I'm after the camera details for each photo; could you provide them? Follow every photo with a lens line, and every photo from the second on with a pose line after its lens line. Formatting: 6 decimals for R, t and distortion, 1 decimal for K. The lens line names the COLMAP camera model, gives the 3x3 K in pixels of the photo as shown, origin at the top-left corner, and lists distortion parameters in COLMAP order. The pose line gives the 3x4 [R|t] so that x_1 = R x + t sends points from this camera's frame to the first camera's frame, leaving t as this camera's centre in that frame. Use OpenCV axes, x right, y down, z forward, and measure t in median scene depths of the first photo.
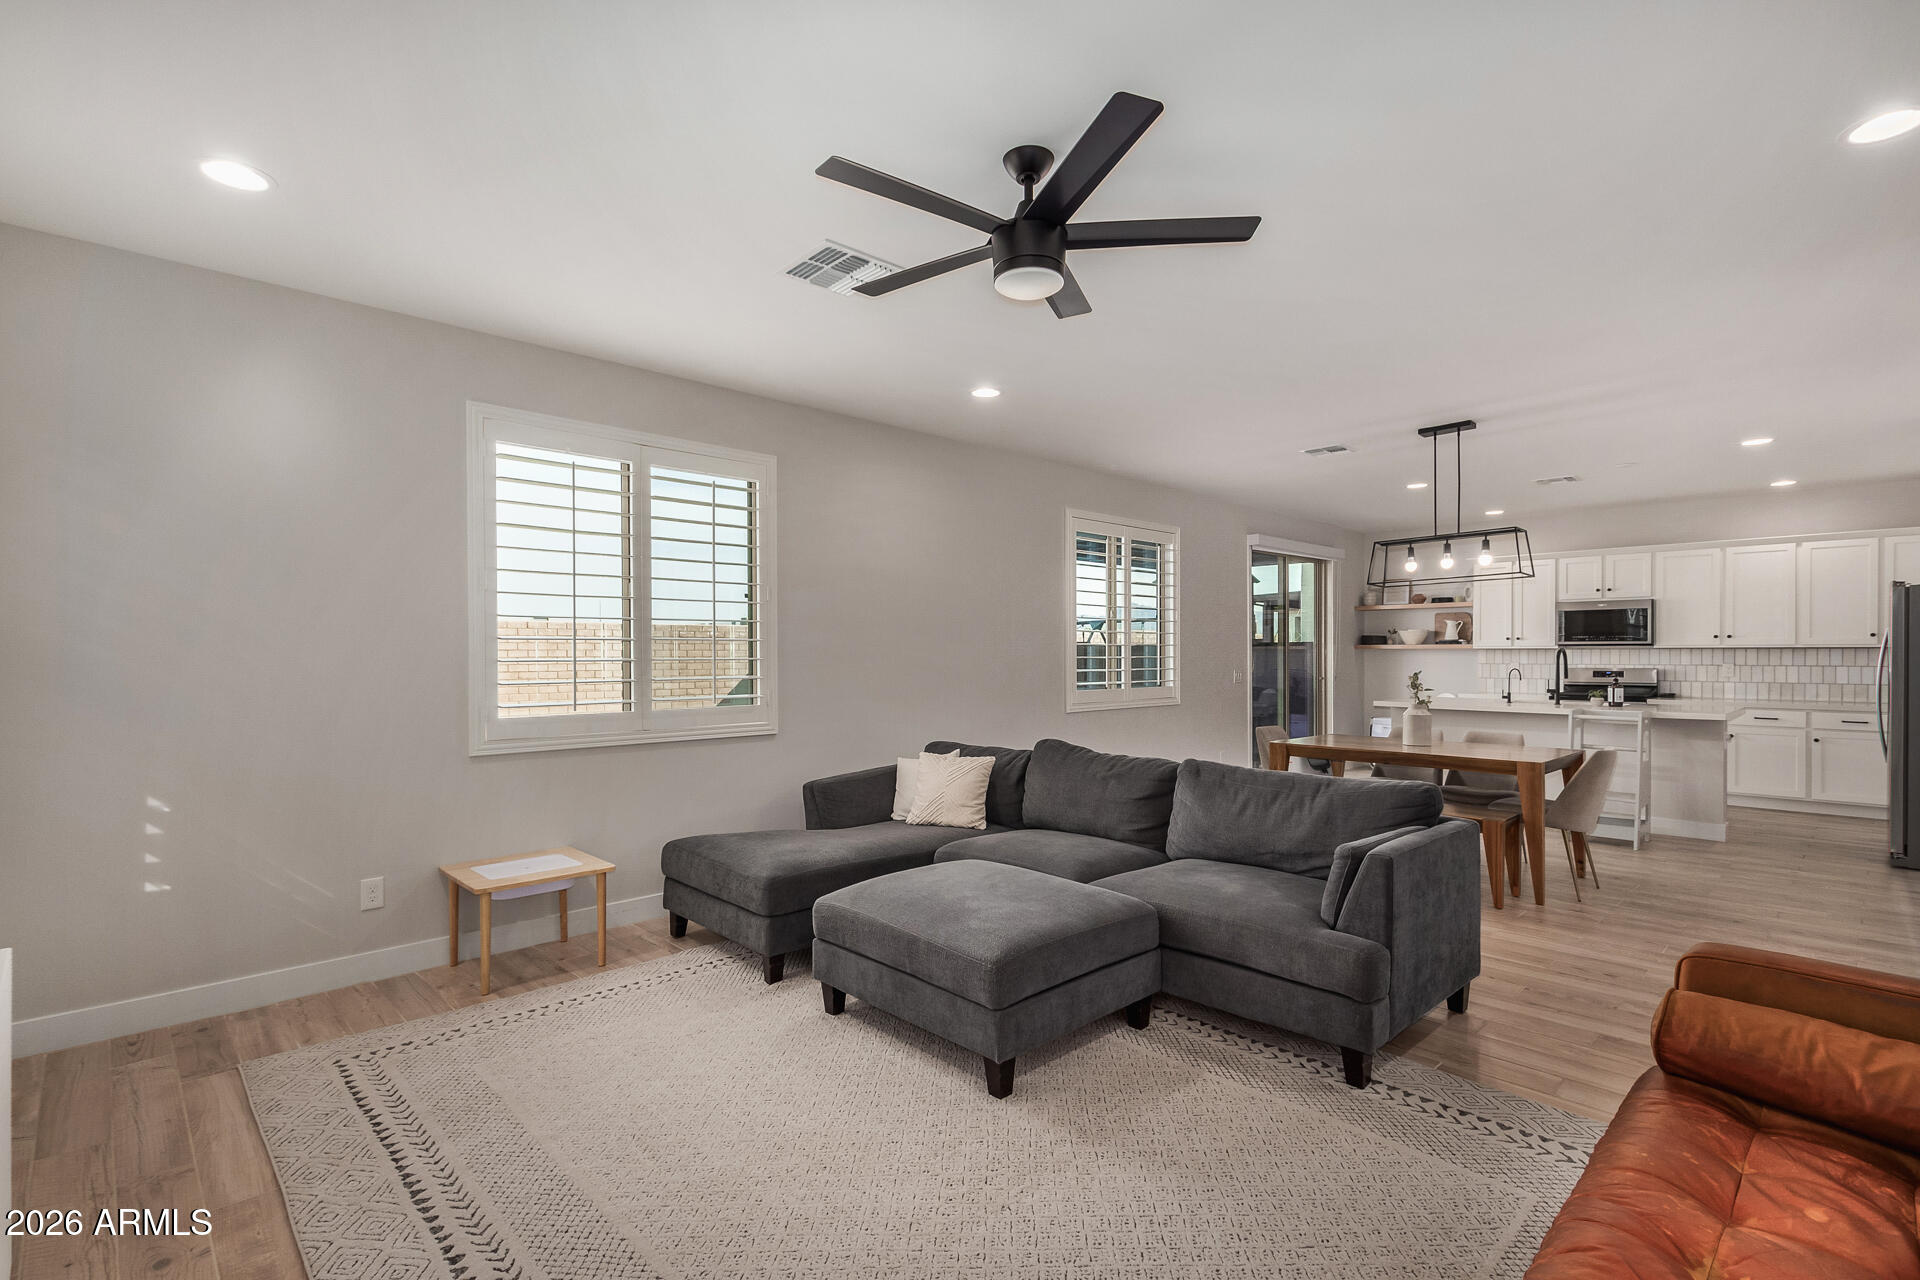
lens RADIAL K [[906.7, 0, 957.0], [0, 906.7, 659.6], [0, 0, 1]] dist [-0.002789, 0.000048]
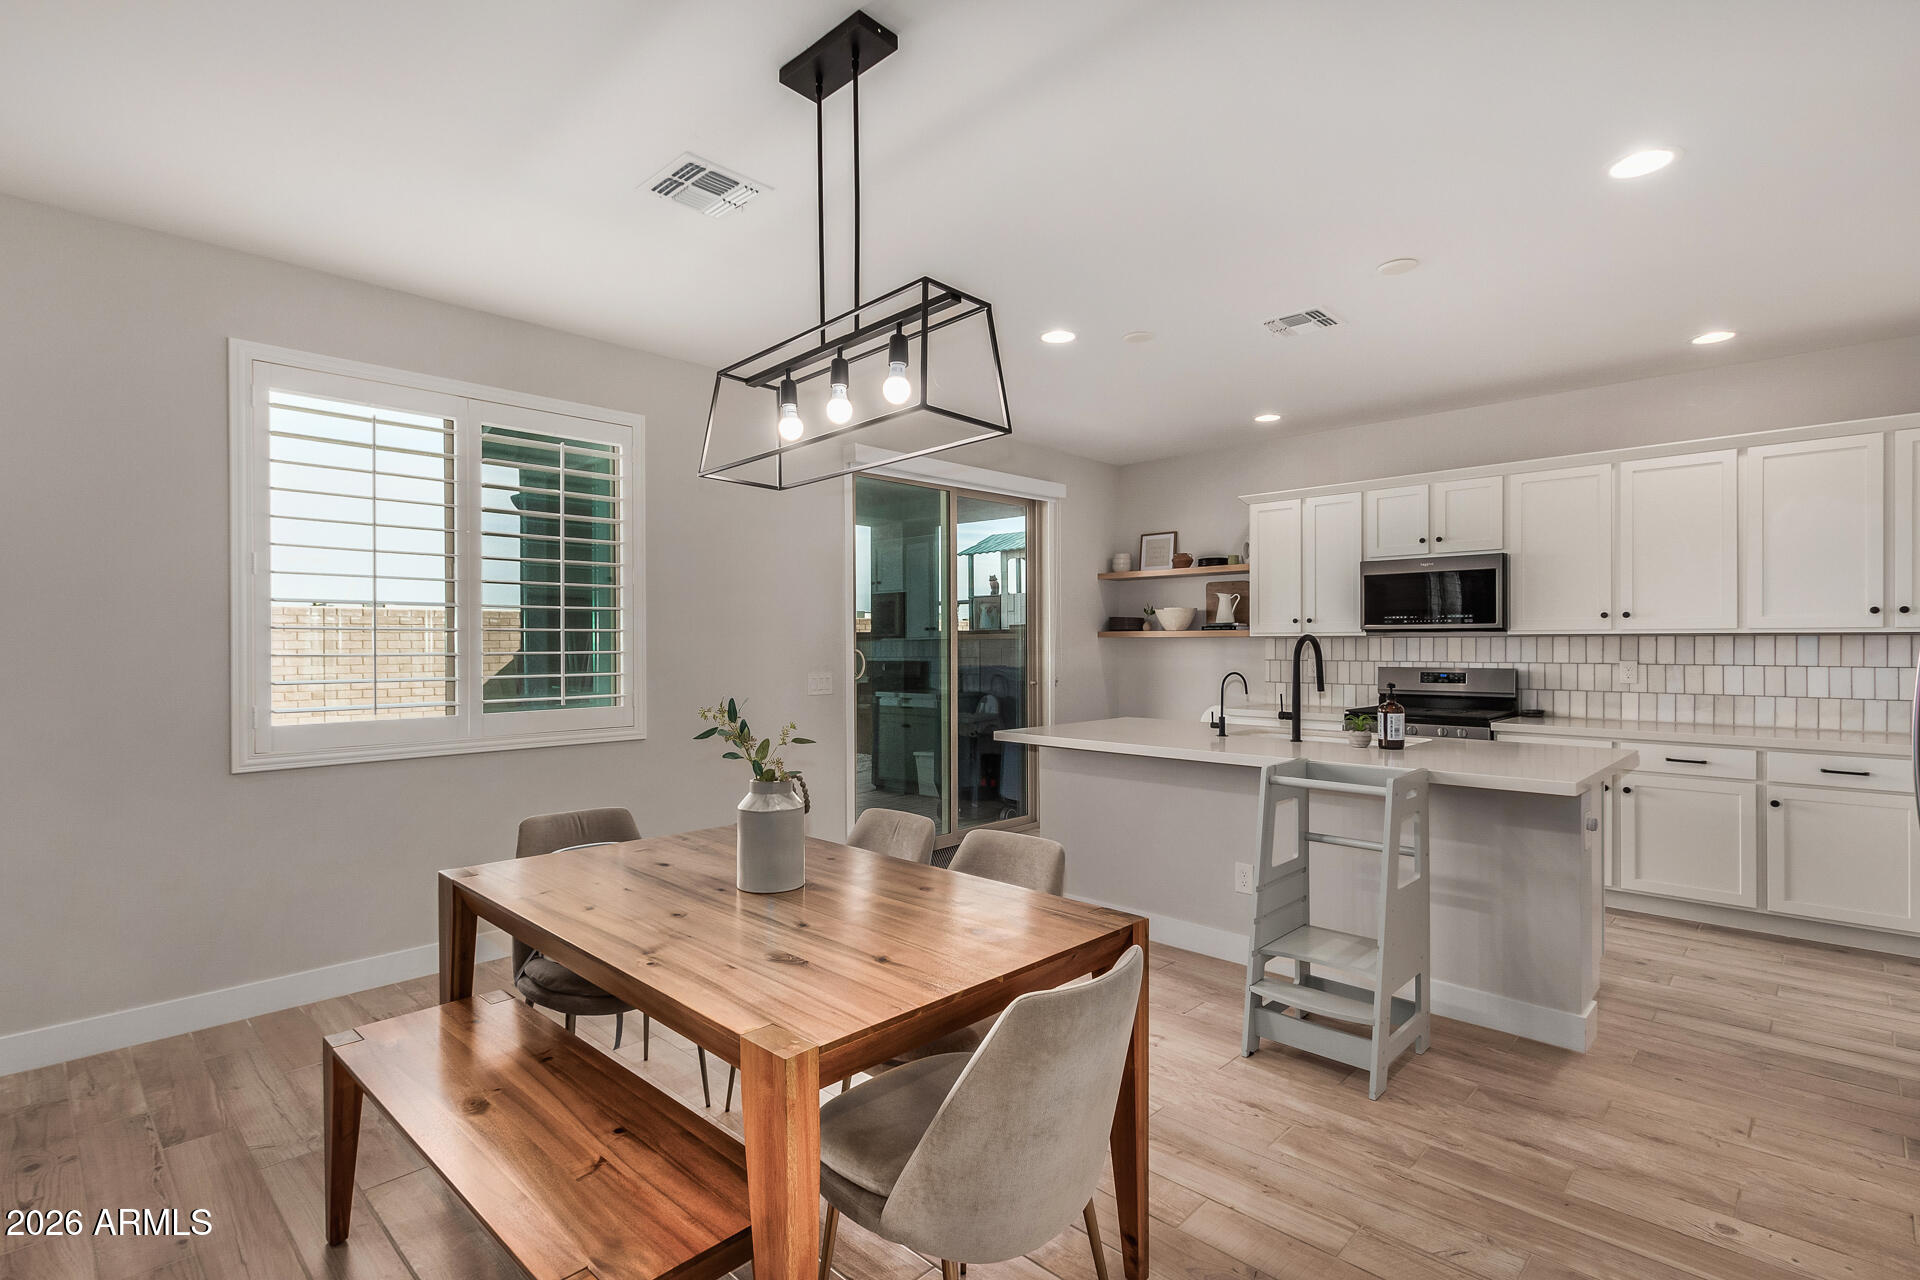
lens RADIAL K [[925.5, 0, 995.3], [0, 925.5, 639.9], [0, 0, 1]] dist [0.027892, -0.000337]
pose [[0.997905, -0.001522, 0.064685, 0.386702], [0.002249, 0.999935, -0.011168, -0.003423], [-0.064663, 0.011290, 0.997843, 0.401402]]
